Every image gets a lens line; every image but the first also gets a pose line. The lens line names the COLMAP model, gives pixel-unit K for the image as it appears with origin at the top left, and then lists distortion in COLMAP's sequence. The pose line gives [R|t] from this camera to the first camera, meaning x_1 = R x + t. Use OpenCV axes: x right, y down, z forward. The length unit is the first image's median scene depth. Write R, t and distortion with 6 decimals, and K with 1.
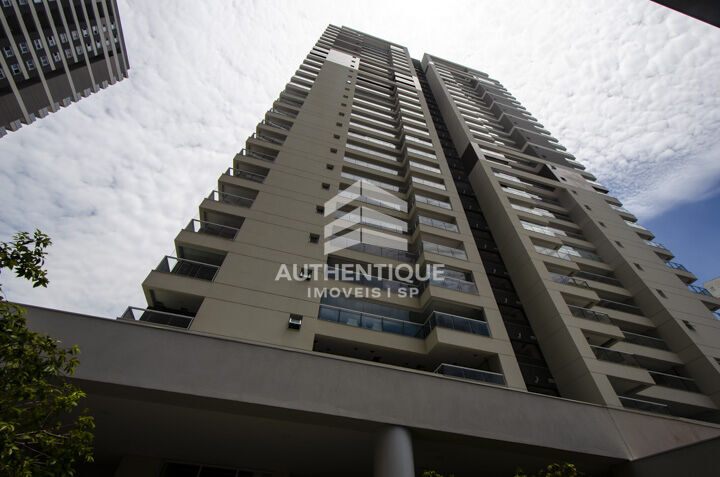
lens RADIAL K [[311.2, 0, 352.7], [0, 311.2, 236.9], [0, 0, 1]] dist [0.010094, -0.001831]
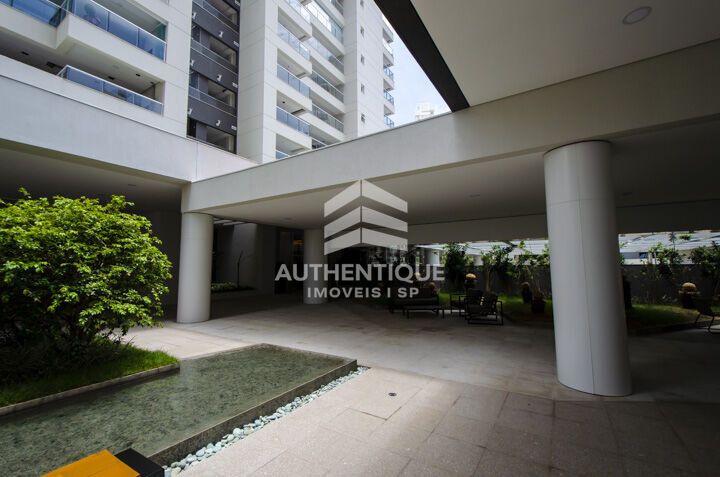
lens RADIAL K [[311.2, 0, 357.6], [0, 311.2, 240.0], [0, 0, 1]] dist [0.010094, -0.001831]
pose [[0.740453, 0.004489, 0.672093, 0.230276], [-0.473088, 0.713778, 0.516439, -0.016922], [-0.477407, -0.700358, 0.530643, -0.034858]]
